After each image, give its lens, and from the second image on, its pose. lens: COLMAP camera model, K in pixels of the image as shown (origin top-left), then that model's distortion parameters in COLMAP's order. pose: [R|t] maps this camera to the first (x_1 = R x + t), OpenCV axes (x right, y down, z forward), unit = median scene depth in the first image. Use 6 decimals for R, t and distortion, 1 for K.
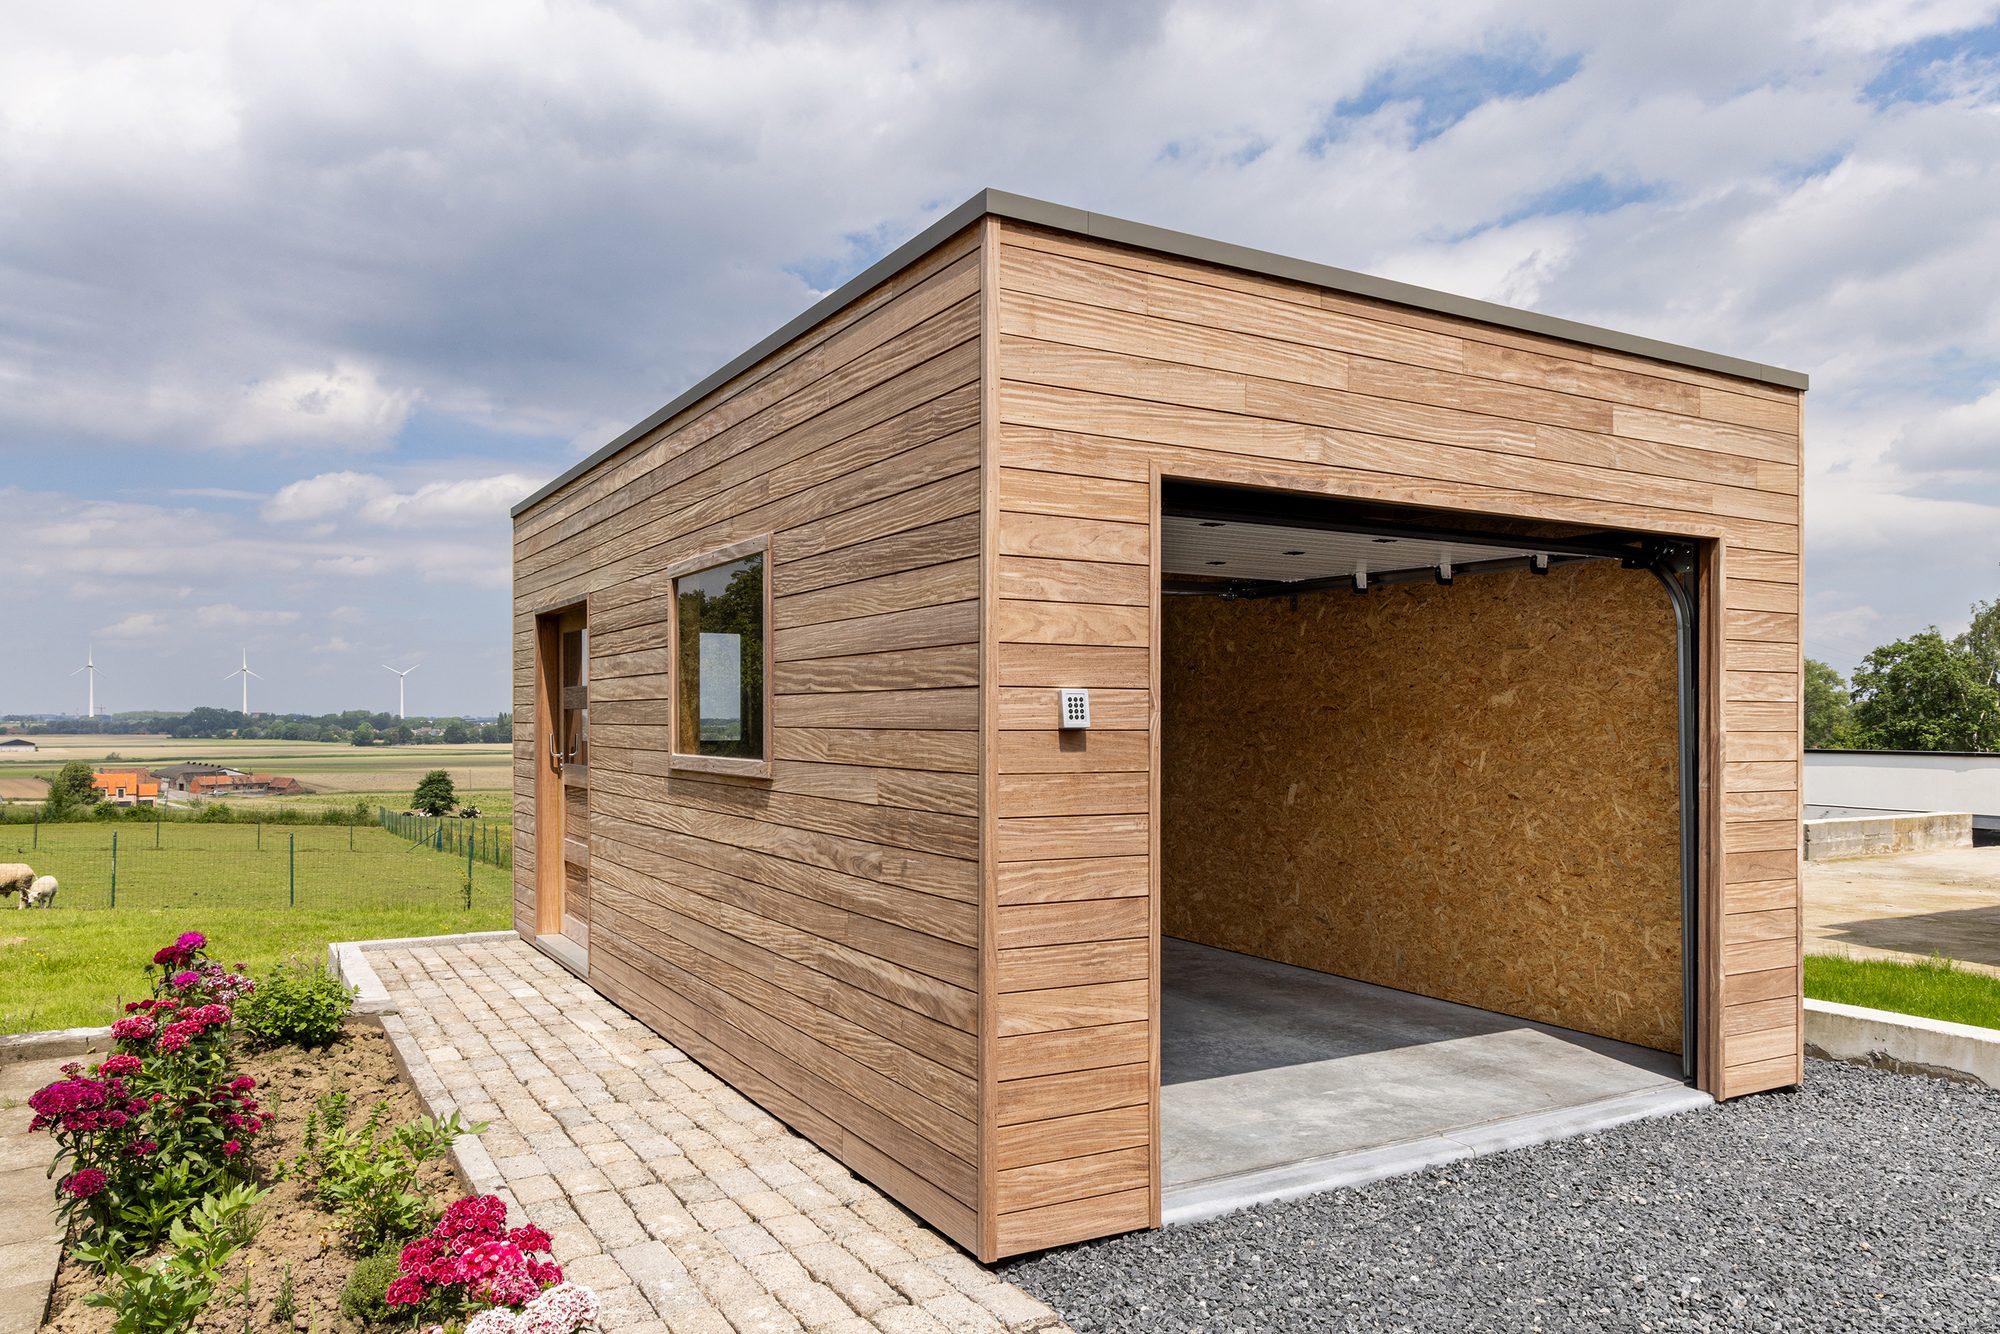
lens RADIAL K [[1380.0, 0, 1002.4], [0, 1380.0, 726.7], [0, 0, 1]] dist [0.002160, 0.000948]
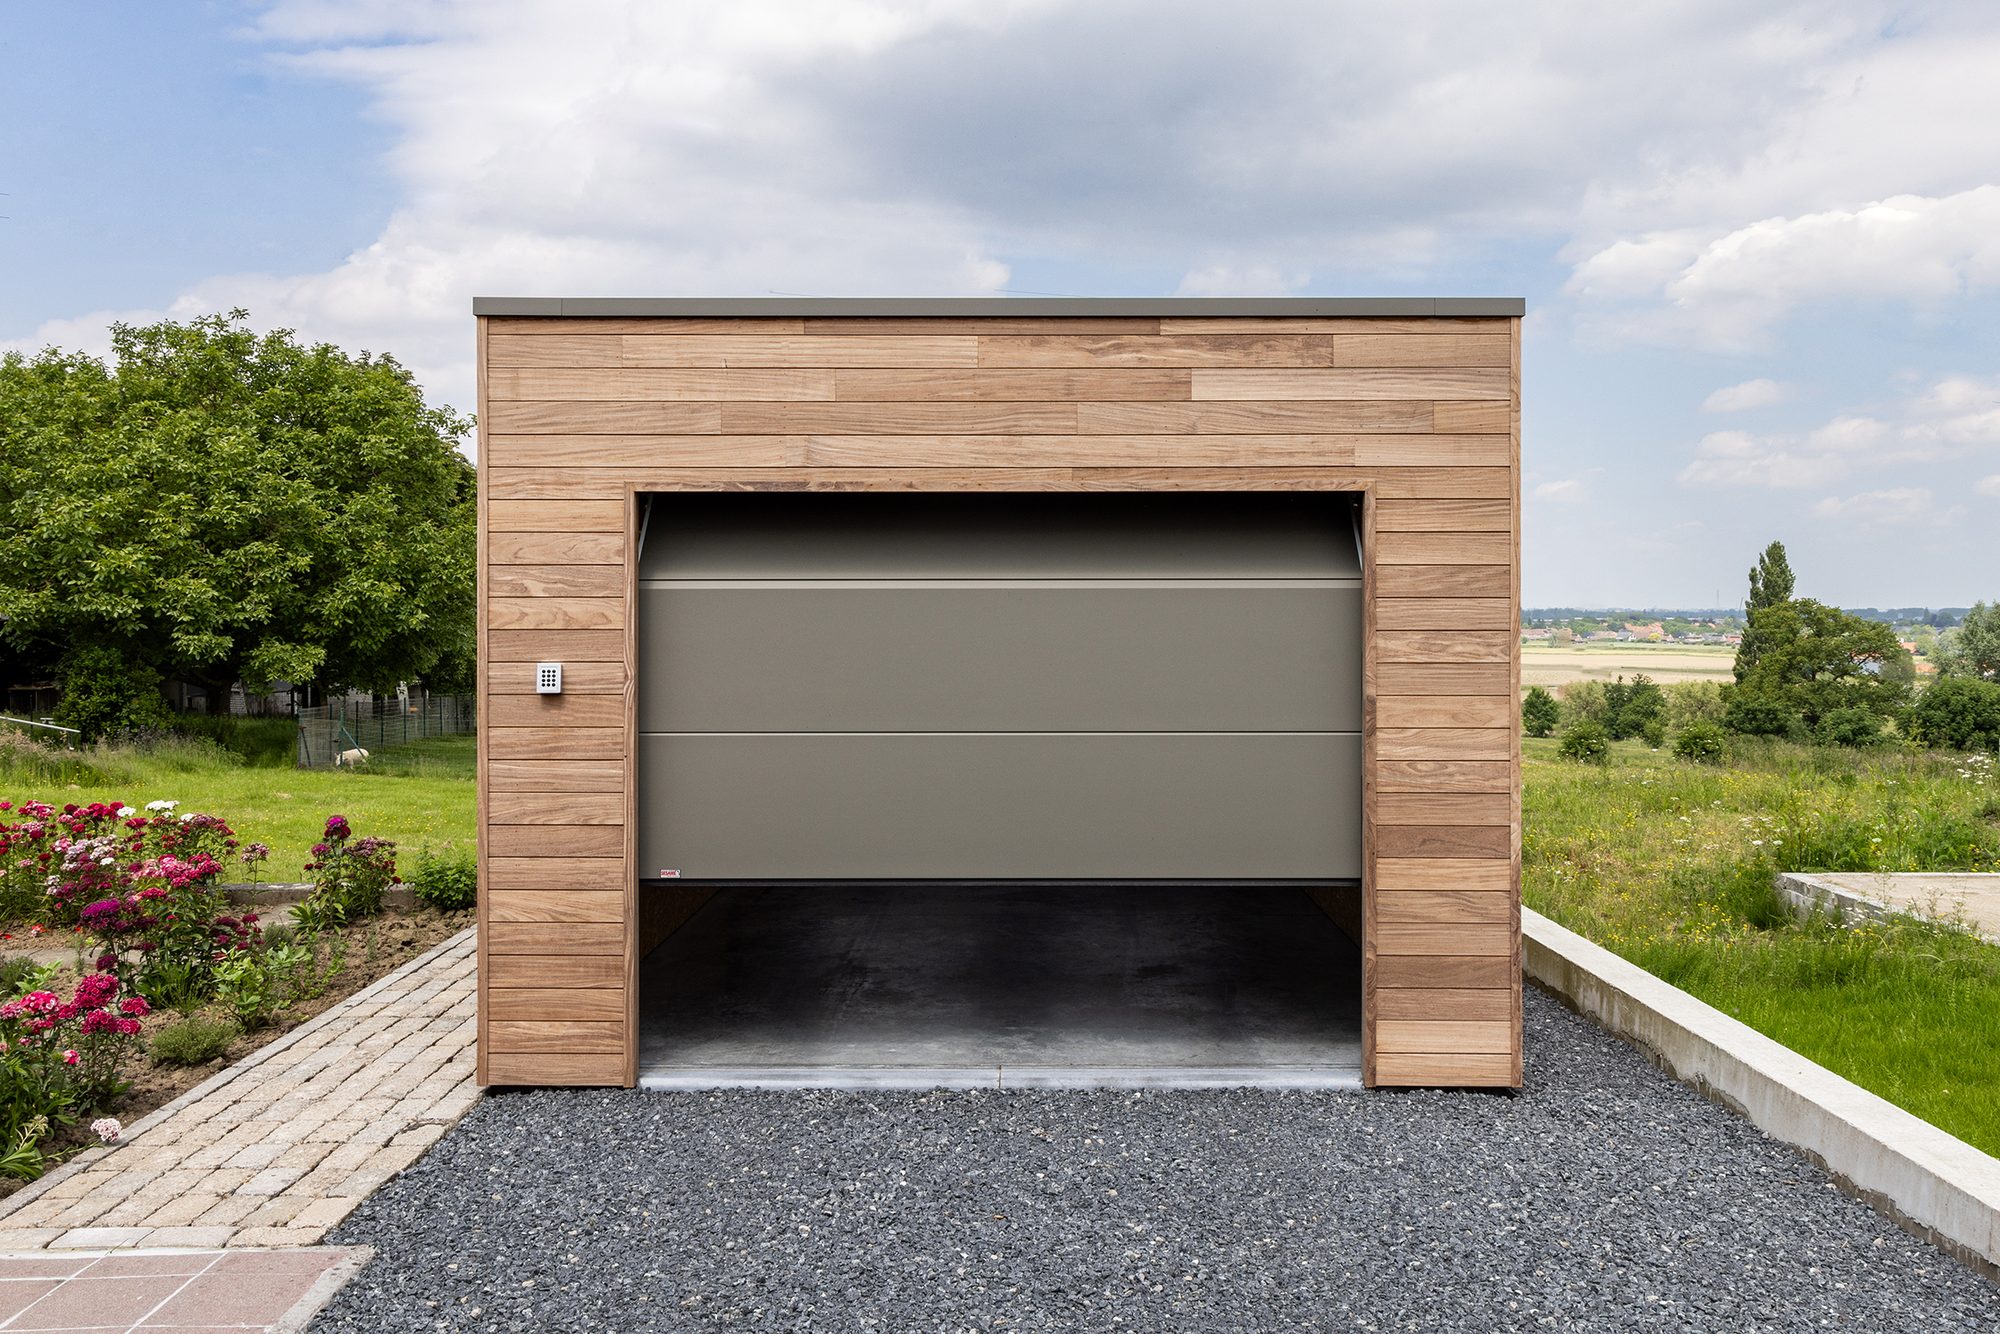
lens RADIAL K [[1685.1, 0, 1008.1], [0, 1685.1, 615.1], [0, 0, 1]] dist [0.004971, 0.000723]
pose [[0.864240, -0.002157, -0.503075, 0.939632], [0.001246, 0.999997, -0.002148, -0.052379], [0.503078, 0.001229, 0.864240, -0.127652]]
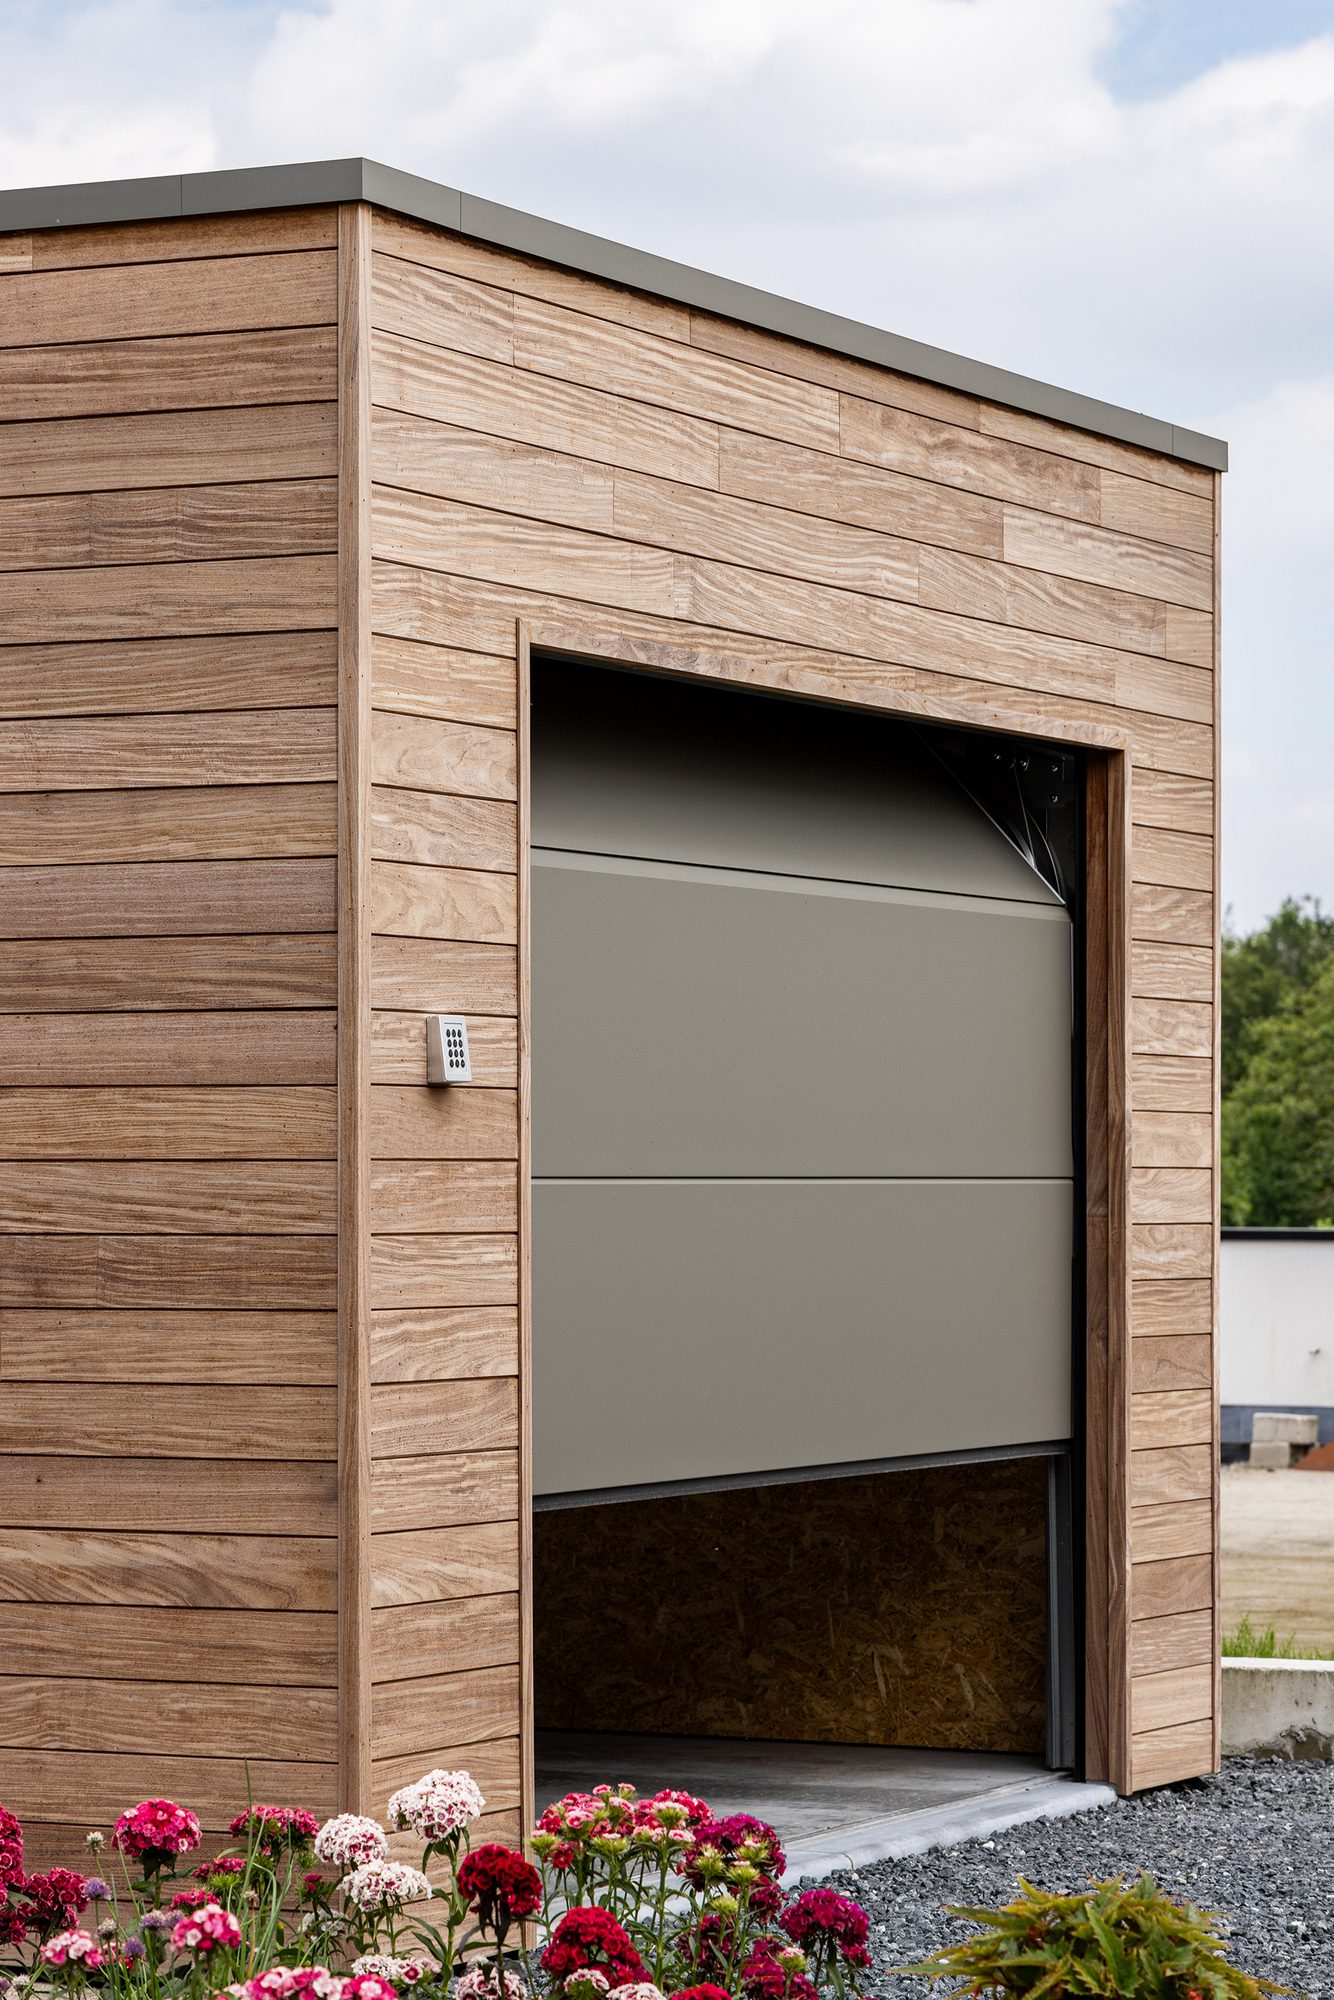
lens RADIAL K [[5757.1, 0, 666.8], [0, 5757.1, 1324.2], [0, 0, 1]] dist [0.062113, -0.521137]
pose [[0.832115, -0.017404, 0.554330, -0.928680], [0.005440, 0.999716, 0.023222, 0.035799], [-0.554577, -0.016308, 0.831973, -0.818158]]
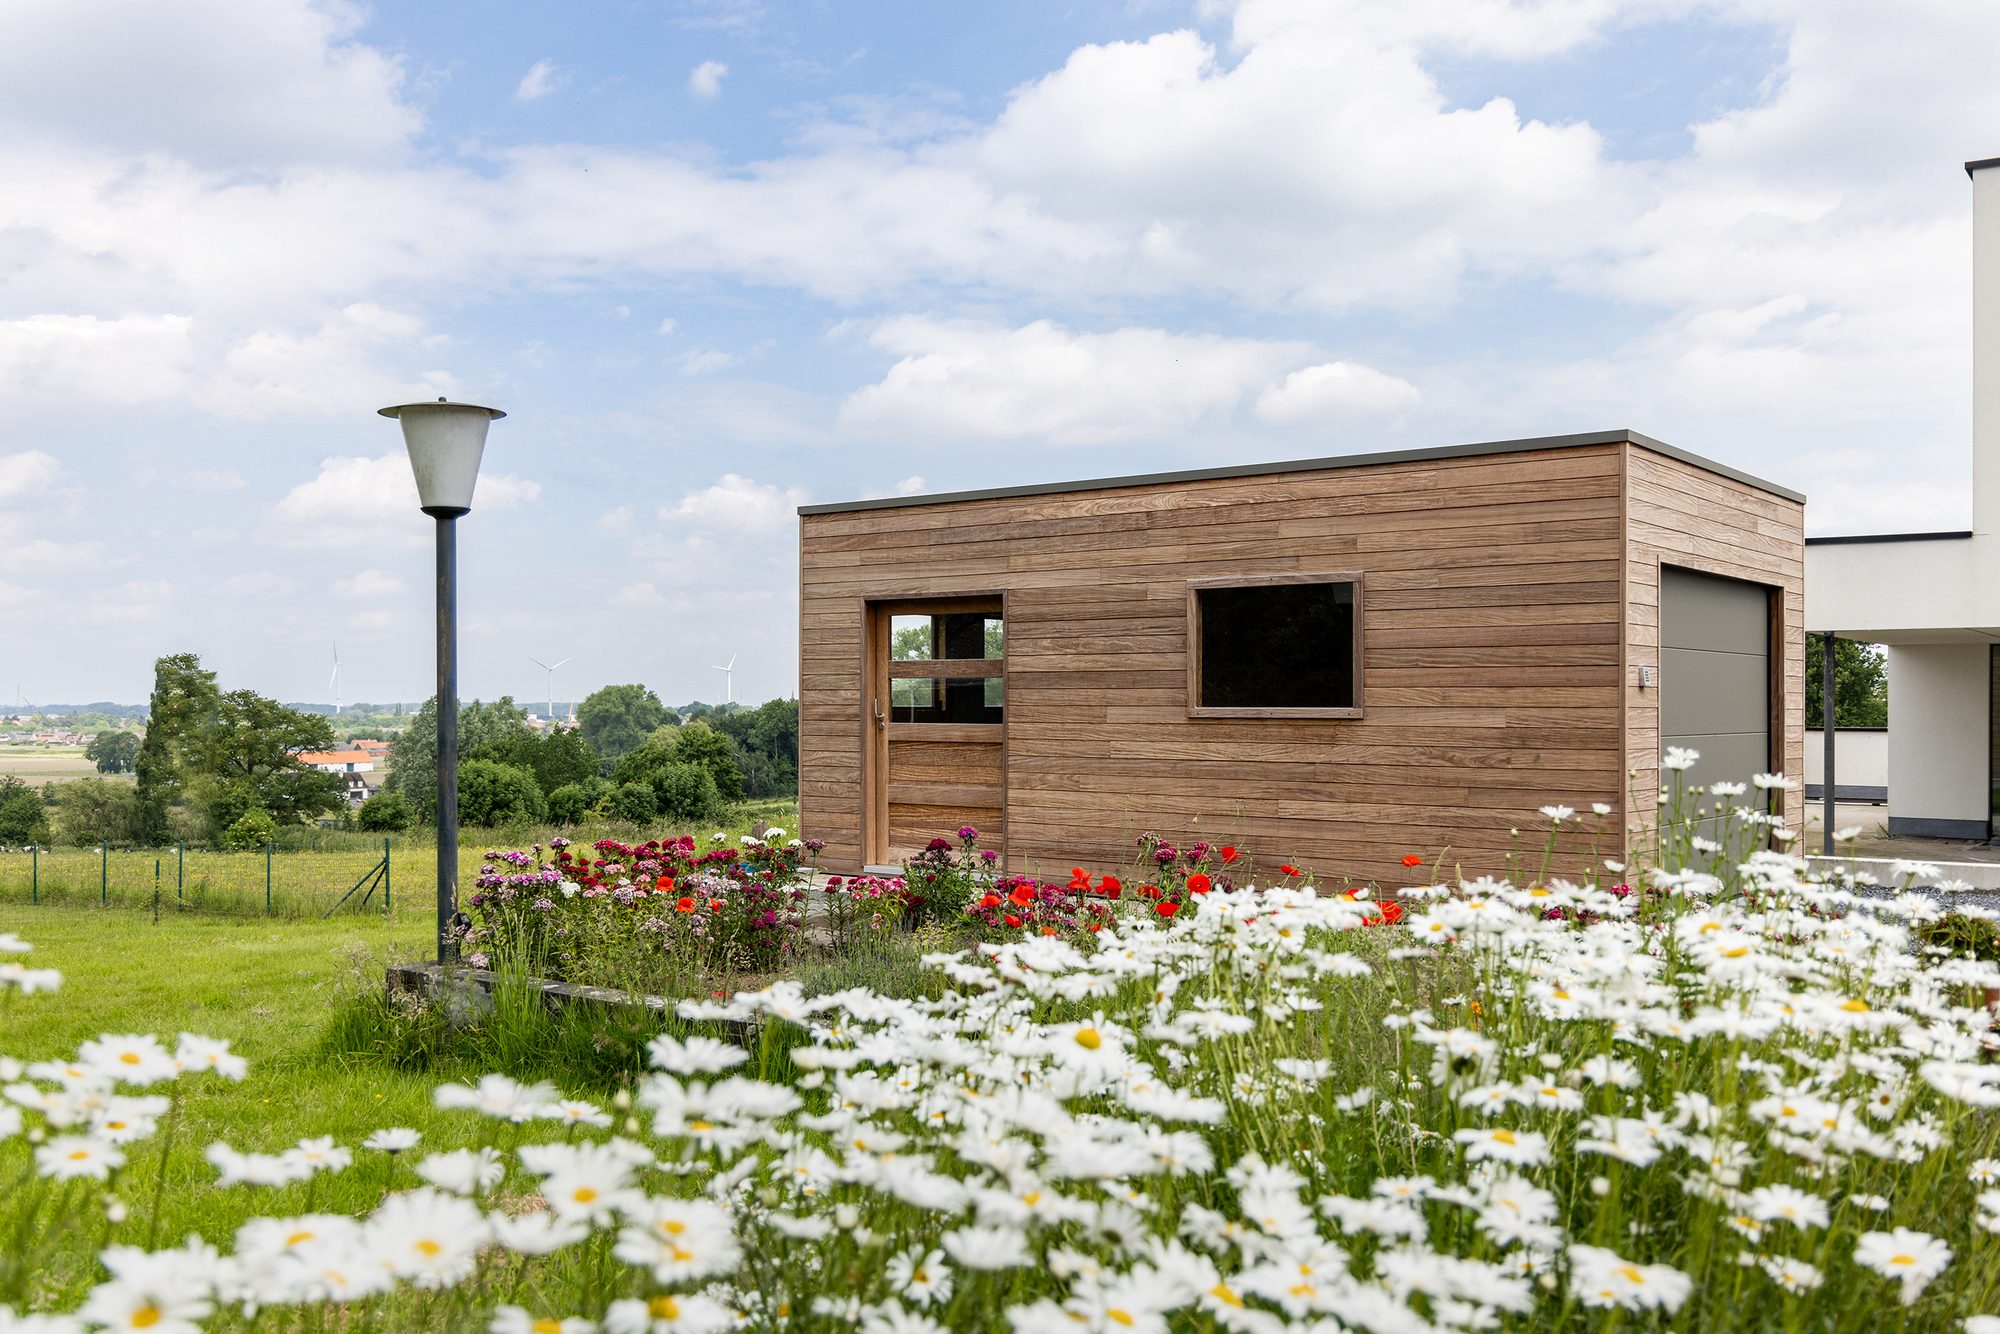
lens RADIAL K [[1779.3, 0, 1000.0], [0, 1779.3, 667.0], [0, 0, 1]] dist [-0.002426, 0.002852]
pose [[0.930065, 0.008675, 0.367292, -1.388487], [0.000869, 0.999666, -0.025812, 0.031320], [-0.367394, 0.024326, 0.929747, -0.854668]]
